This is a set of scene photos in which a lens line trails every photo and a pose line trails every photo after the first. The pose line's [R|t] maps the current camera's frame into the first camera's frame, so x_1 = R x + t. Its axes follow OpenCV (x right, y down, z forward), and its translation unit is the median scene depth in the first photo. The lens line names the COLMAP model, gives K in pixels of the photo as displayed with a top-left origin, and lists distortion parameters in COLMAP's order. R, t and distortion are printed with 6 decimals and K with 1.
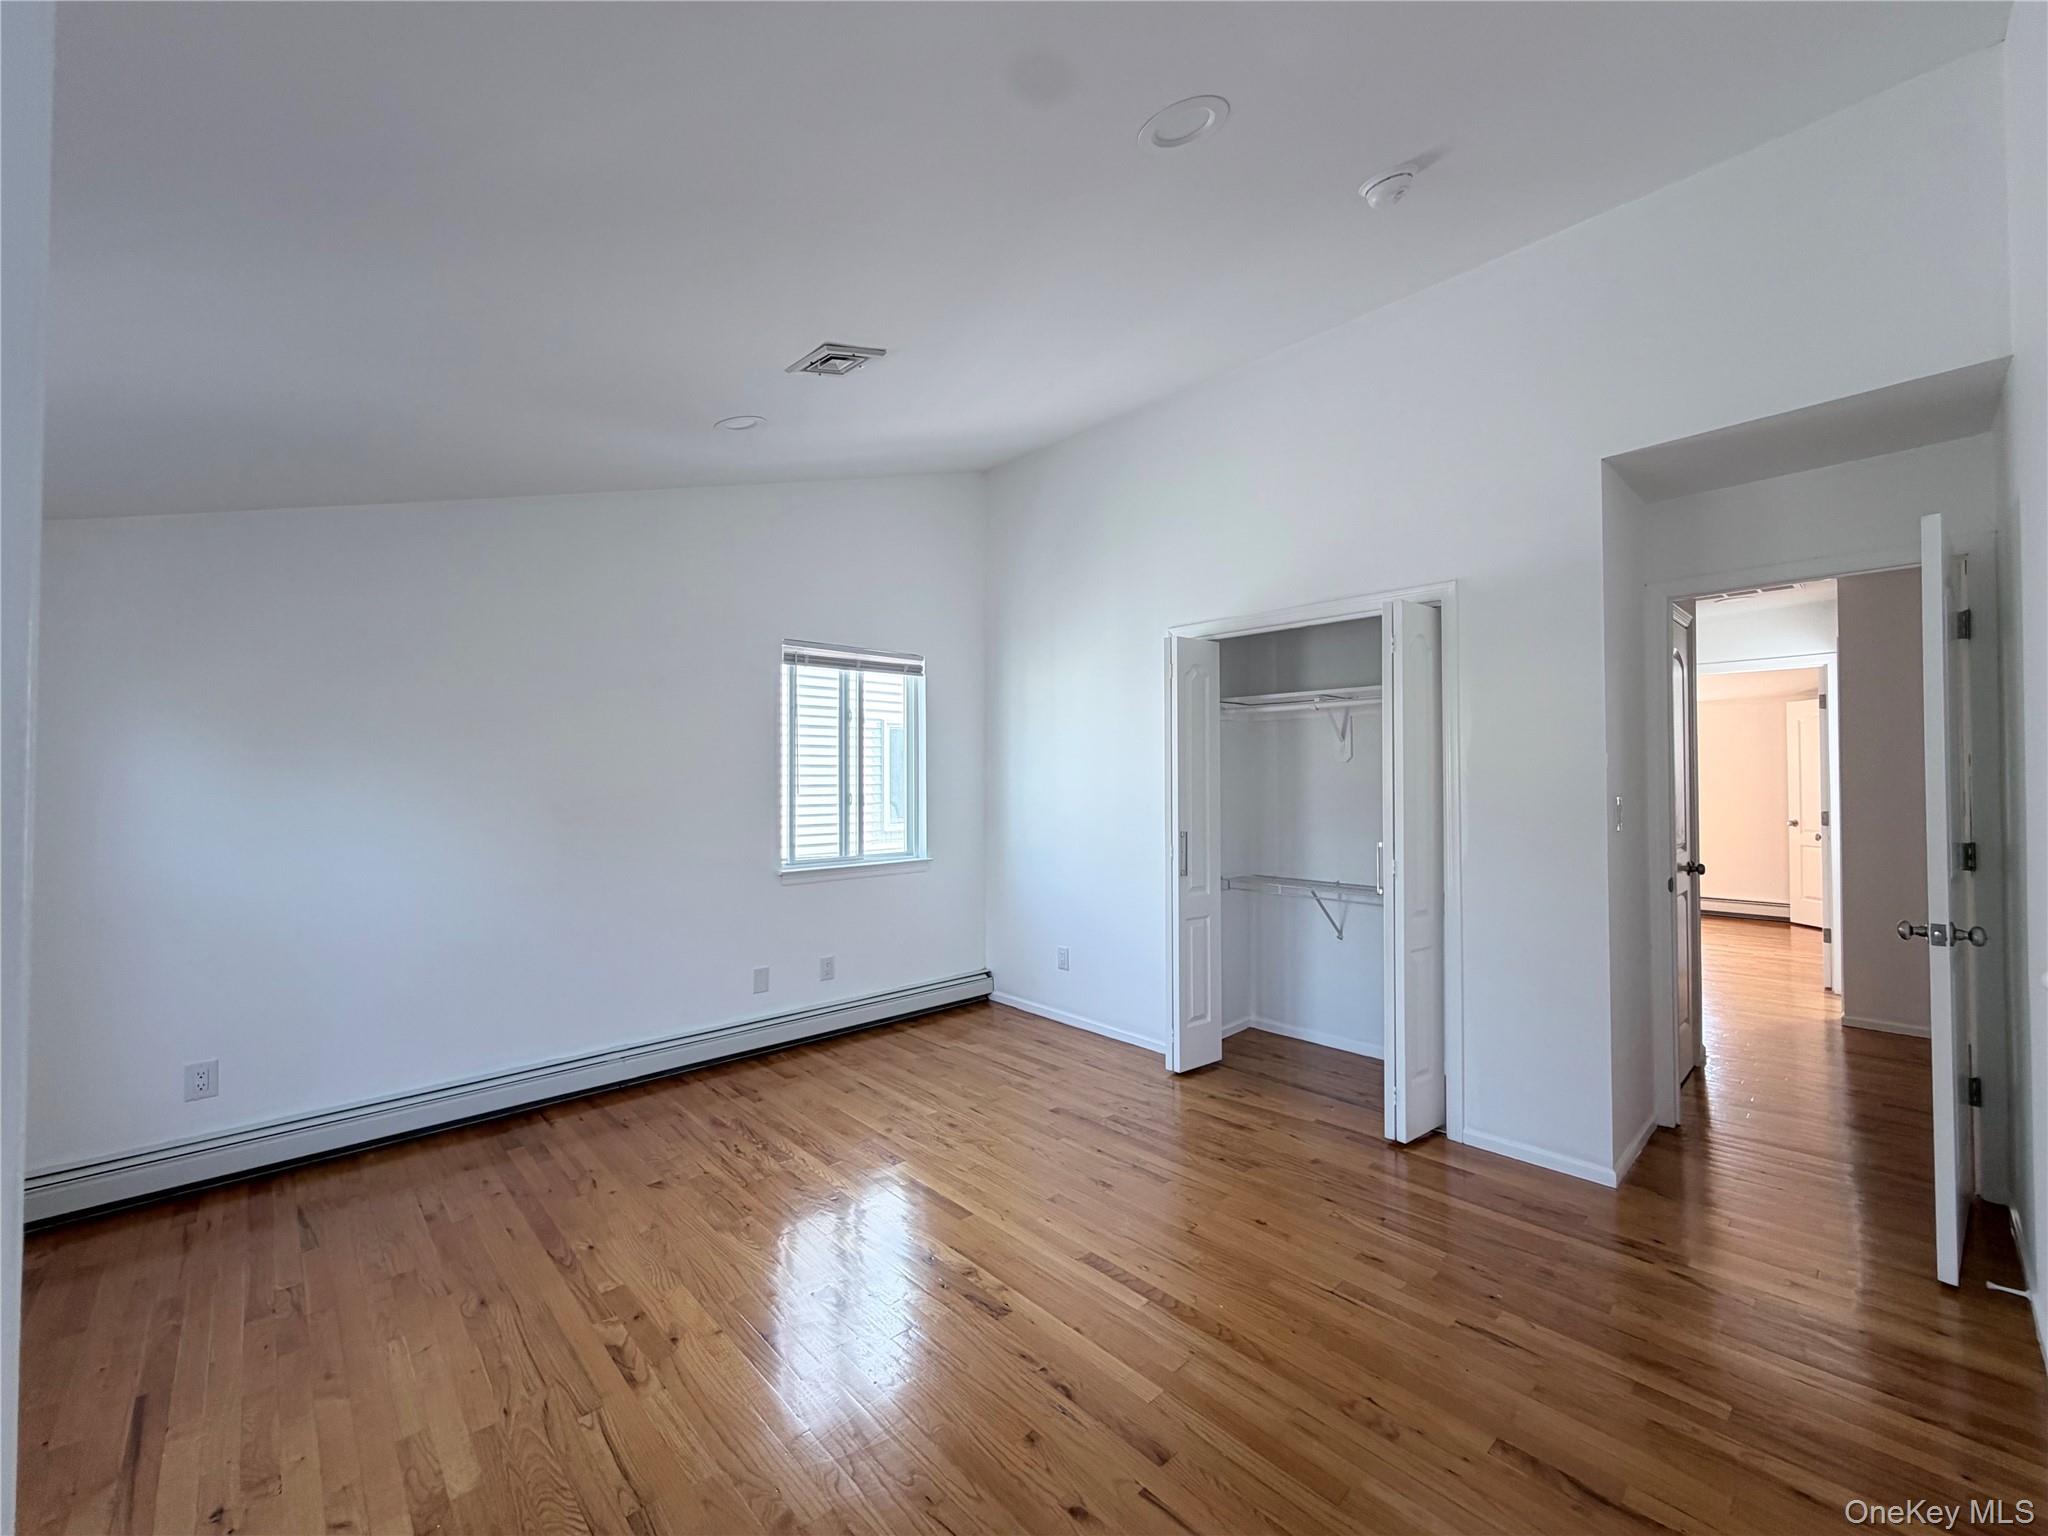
lens RADIAL K [[818.0, 0, 1024.0], [0, 818.0, 768.0], [0, 0, 1]] dist [0.000631, 0.000095]
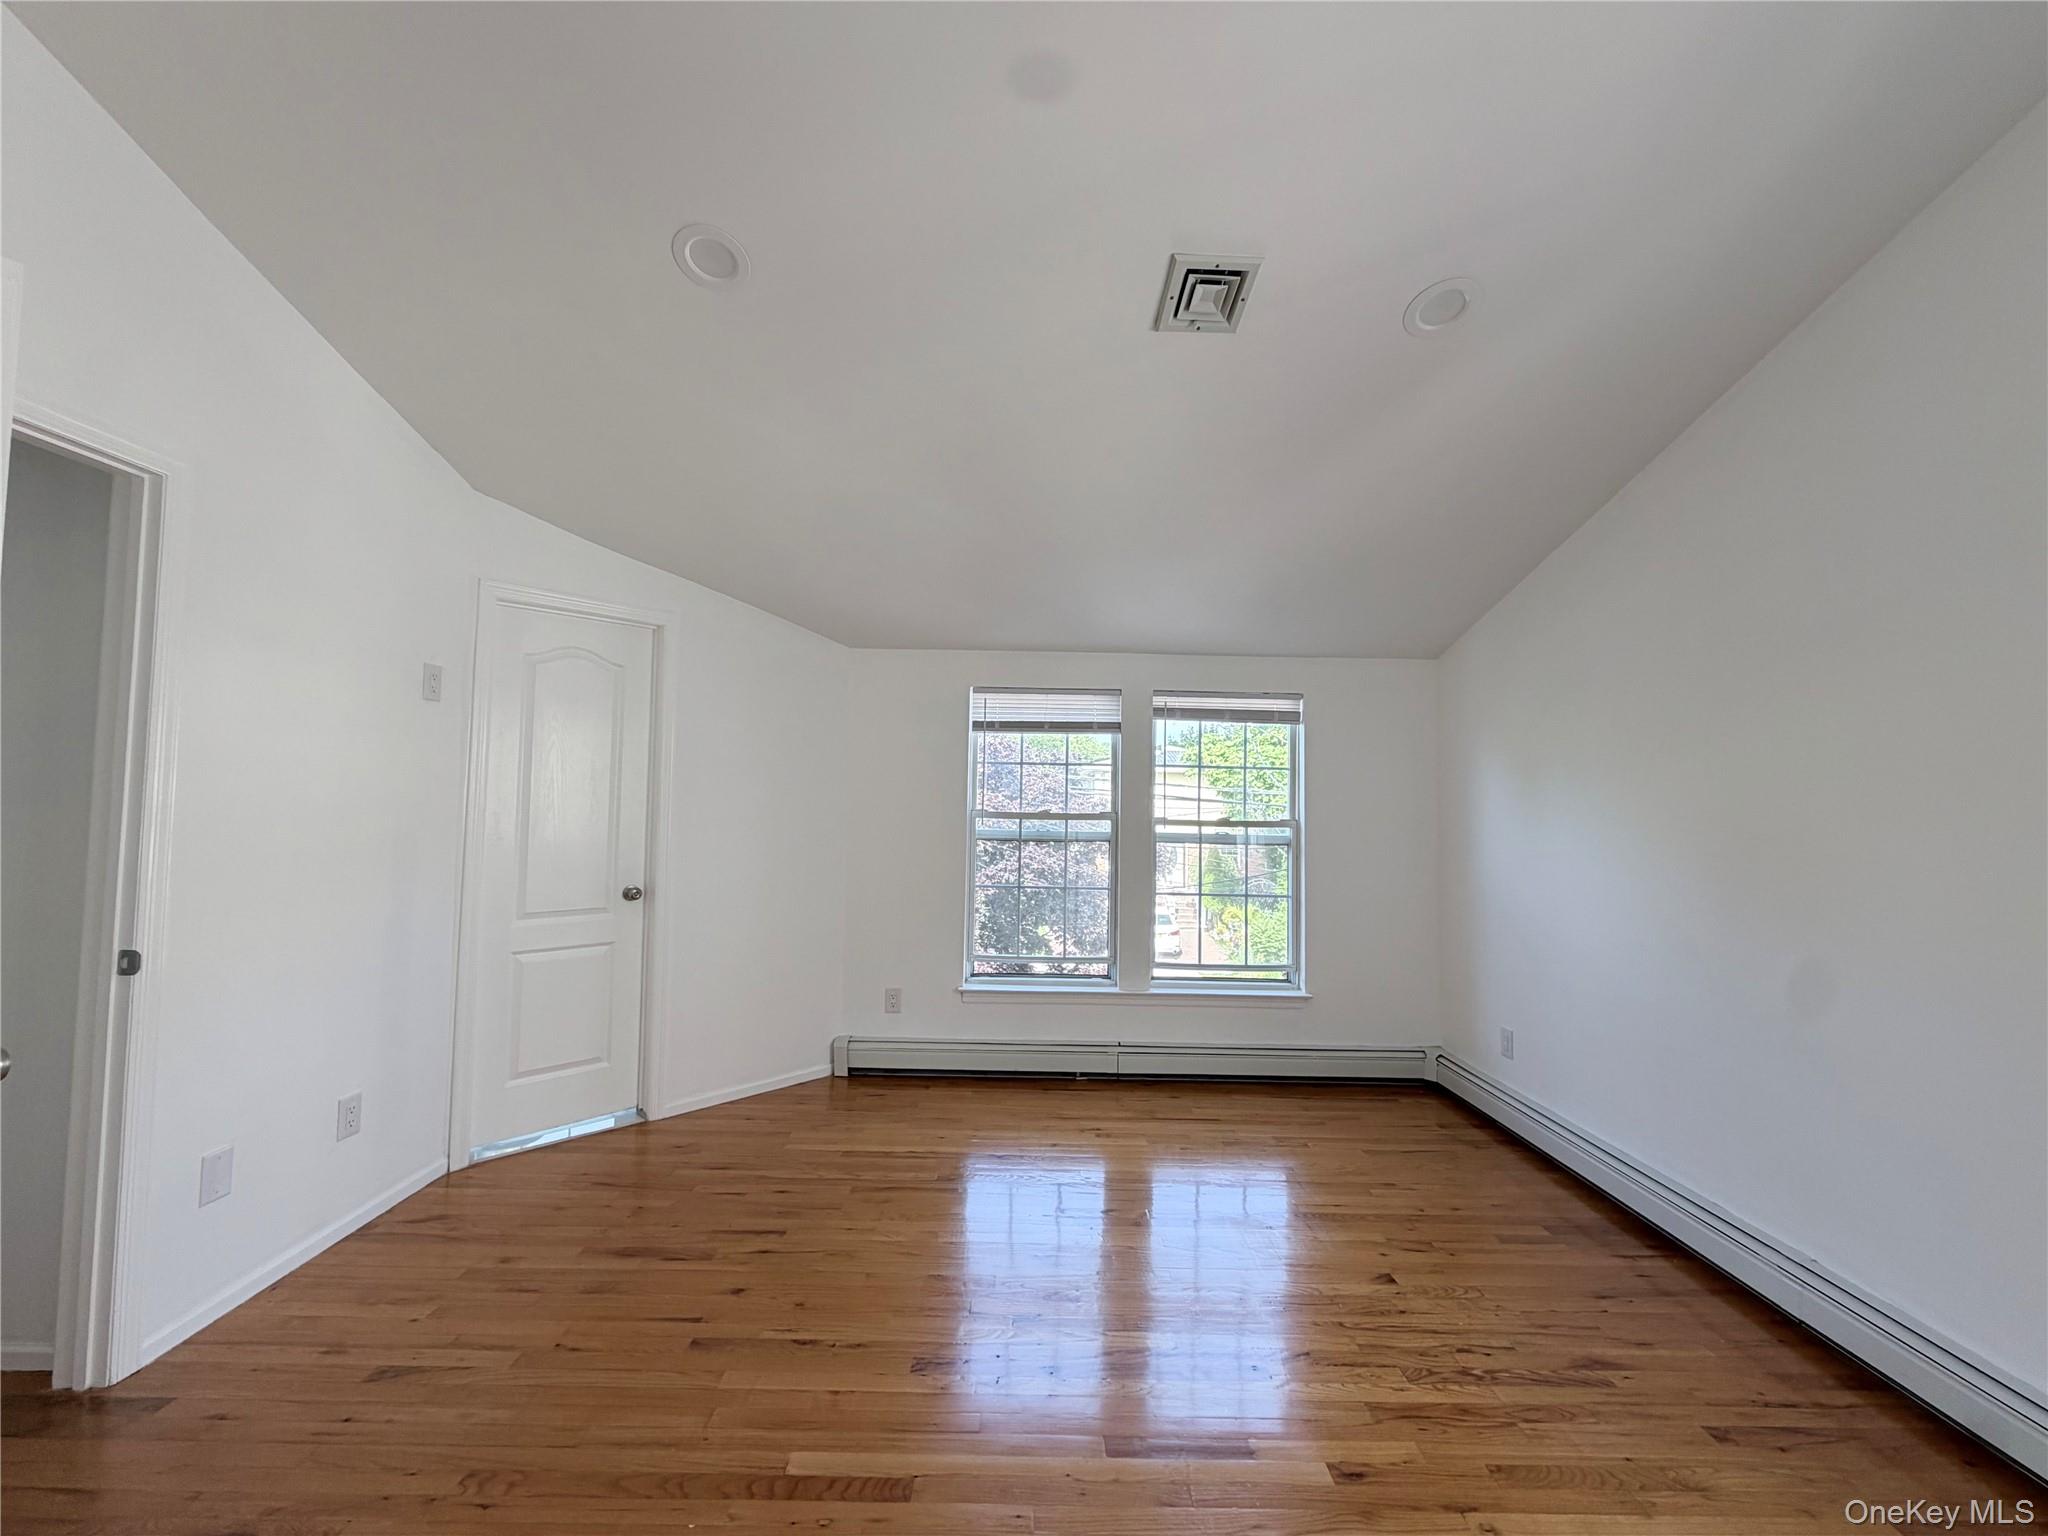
lens RADIAL K [[818.0, 0, 1024.0], [0, 818.0, 768.0], [0, 0, 1]] dist [0.000631, 0.000095]
pose [[-0.681373, -0.040050, -0.730840, 0.639453], [-0.001505, 0.998576, -0.053319, 0.033134], [0.731935, -0.035230, -0.680464, 1.856337]]
